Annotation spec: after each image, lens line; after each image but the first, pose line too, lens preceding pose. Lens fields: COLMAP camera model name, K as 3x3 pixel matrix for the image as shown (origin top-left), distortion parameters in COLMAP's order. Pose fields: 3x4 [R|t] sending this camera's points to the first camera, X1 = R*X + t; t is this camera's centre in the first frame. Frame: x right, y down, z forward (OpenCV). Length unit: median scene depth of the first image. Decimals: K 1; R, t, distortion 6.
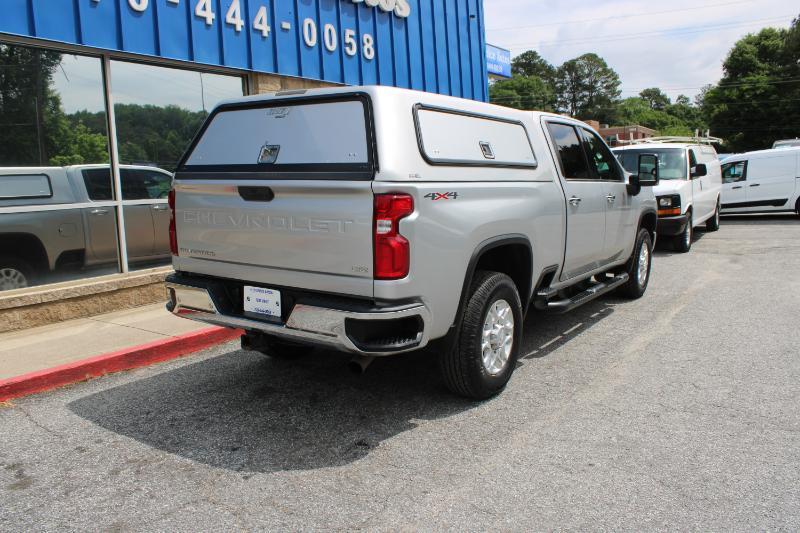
lens RADIAL K [[661.5, 0, 397.5], [0, 661.5, 262.9], [0, 0, 1]] dist [-0.160725, 0.143627]
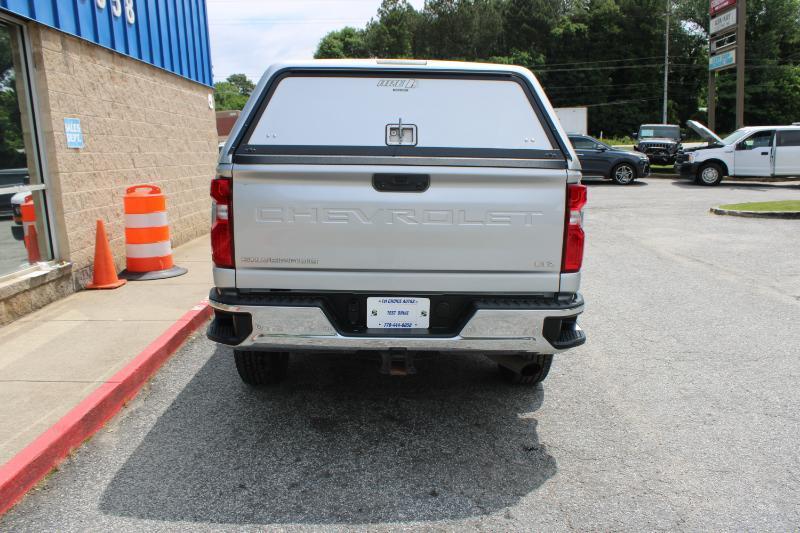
lens RADIAL K [[661.5, 0, 394.1], [0, 661.5, 269.1], [0, 0, 1]] dist [-0.160725, 0.143627]
pose [[0.819252, -0.085987, 0.566951, -0.321432], [0.067240, 0.996278, 0.053939, -0.020081], [-0.569478, -0.006068, 0.821984, 0.152261]]
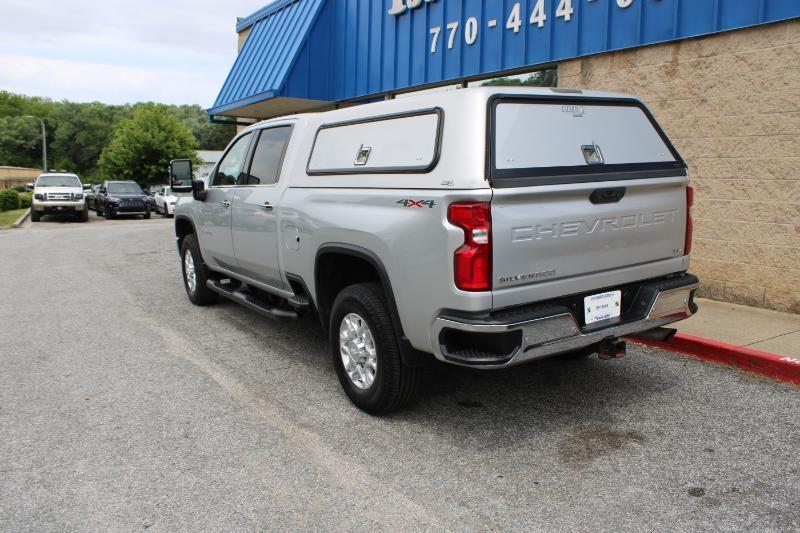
lens RADIAL K [[661.5, 0, 401.3], [0, 661.5, 273.3], [0, 0, 1]] dist [-0.160725, 0.143627]
pose [[-0.382830, 0.180608, -0.905992, 0.830866], [-0.092836, 0.968218, 0.232241, -0.188861], [0.919142, 0.173017, -0.353896, 1.192903]]
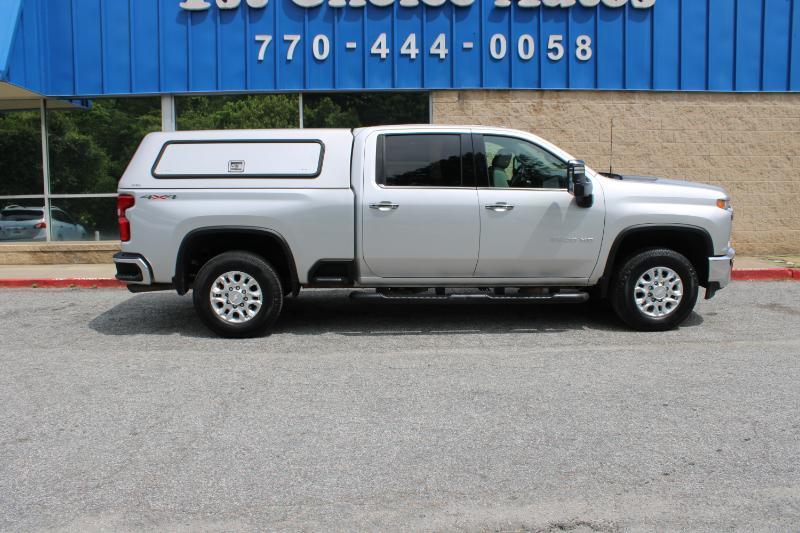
lens RADIAL K [[661.5, 0, 399.8], [0, 661.5, 263.2], [0, 0, 1]] dist [-0.160725, 0.143627]
pose [[0.580099, 0.128790, -0.804300, 0.788359], [-0.110582, 0.990731, 0.078885, -0.059425], [0.807005, 0.043180, 0.588964, 0.239259]]
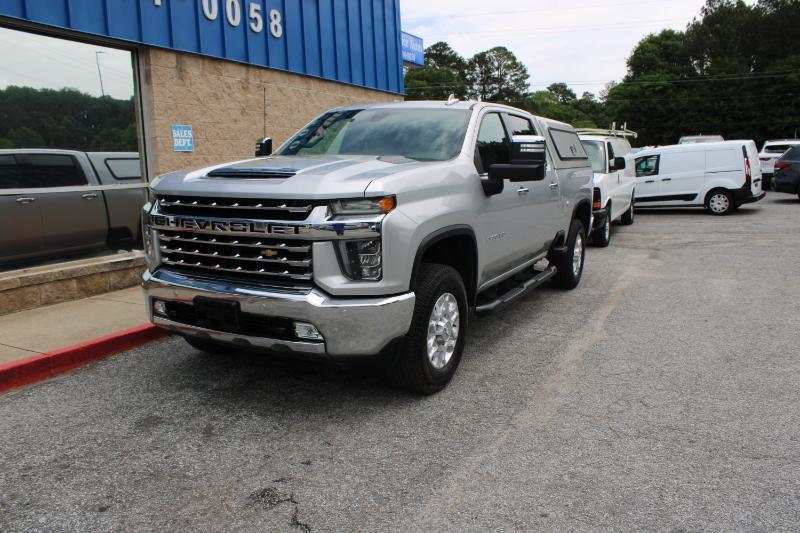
lens RADIAL K [[661.5, 0, 394.8], [0, 661.5, 272.8], [0, 0, 1]] dist [-0.160725, 0.143627]
pose [[0.991287, -0.004908, 0.131629, 0.000229], [0.001038, 0.999566, 0.029452, -0.009974], [-0.131716, -0.029059, 0.990861, 0.084381]]
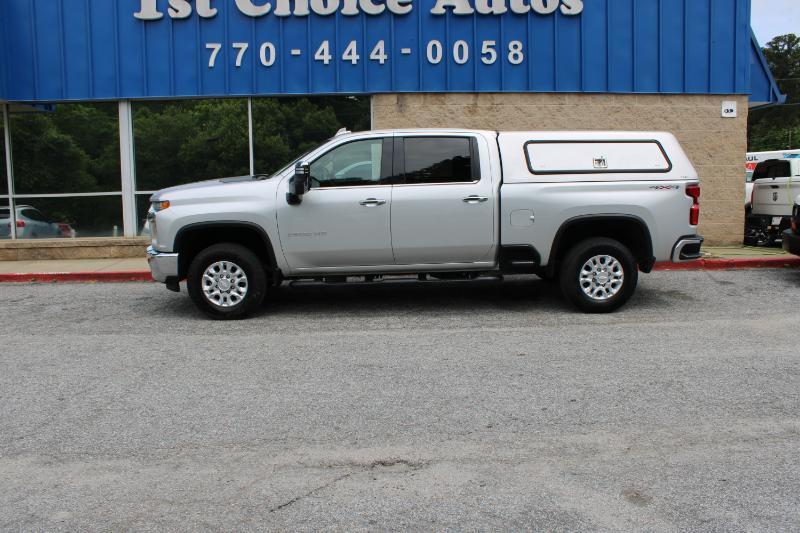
lens RADIAL K [[661.5, 0, 398.7], [0, 661.5, 270.7], [0, 0, 1]] dist [-0.160725, 0.143627]
pose [[0.594650, 0.138126, -0.792031, 0.909372], [-0.104205, 0.990063, 0.094426, -0.070113], [0.797203, 0.026383, 0.603135, 0.261233]]
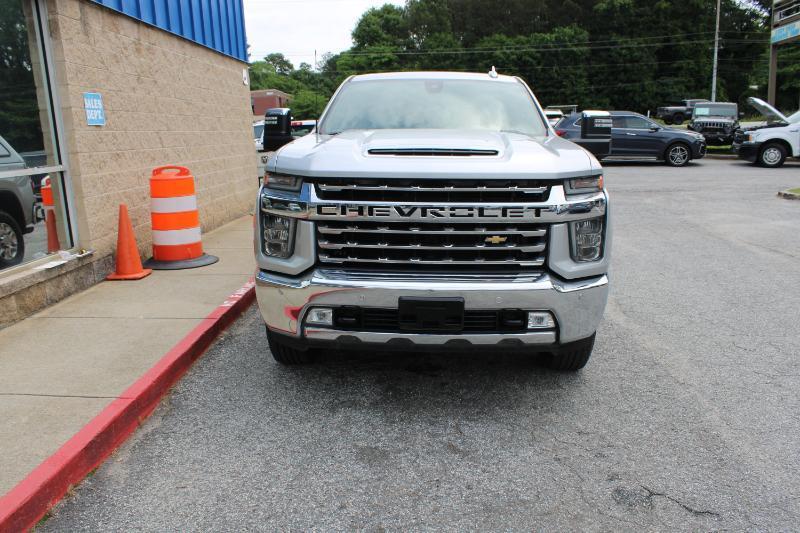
lens RADIAL K [[661.5, 0, 396.4], [0, 661.5, 272.0], [0, 0, 1]] dist [-0.160725, 0.143627]
pose [[0.848012, -0.098351, 0.520772, -0.287786], [0.063195, 0.994384, 0.084890, -0.028661], [-0.526196, -0.039078, 0.849465, 0.228622]]
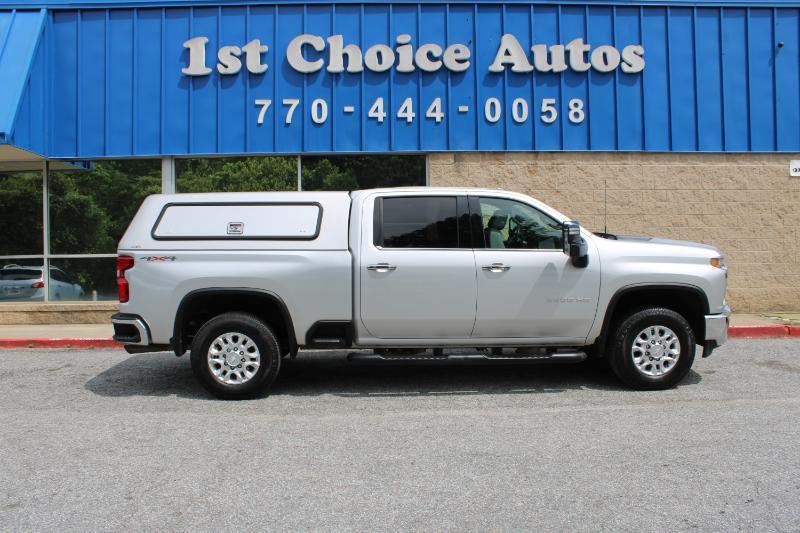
lens RADIAL K [[661.5, 0, 400.7], [0, 661.5, 264.6], [0, 0, 1]] dist [-0.160725, 0.143627]
pose [[0.584845, 0.055607, -0.809236, 0.791875], [-0.107019, 0.994216, -0.009026, -0.061513], [0.804054, 0.091883, 0.587414, 0.236145]]
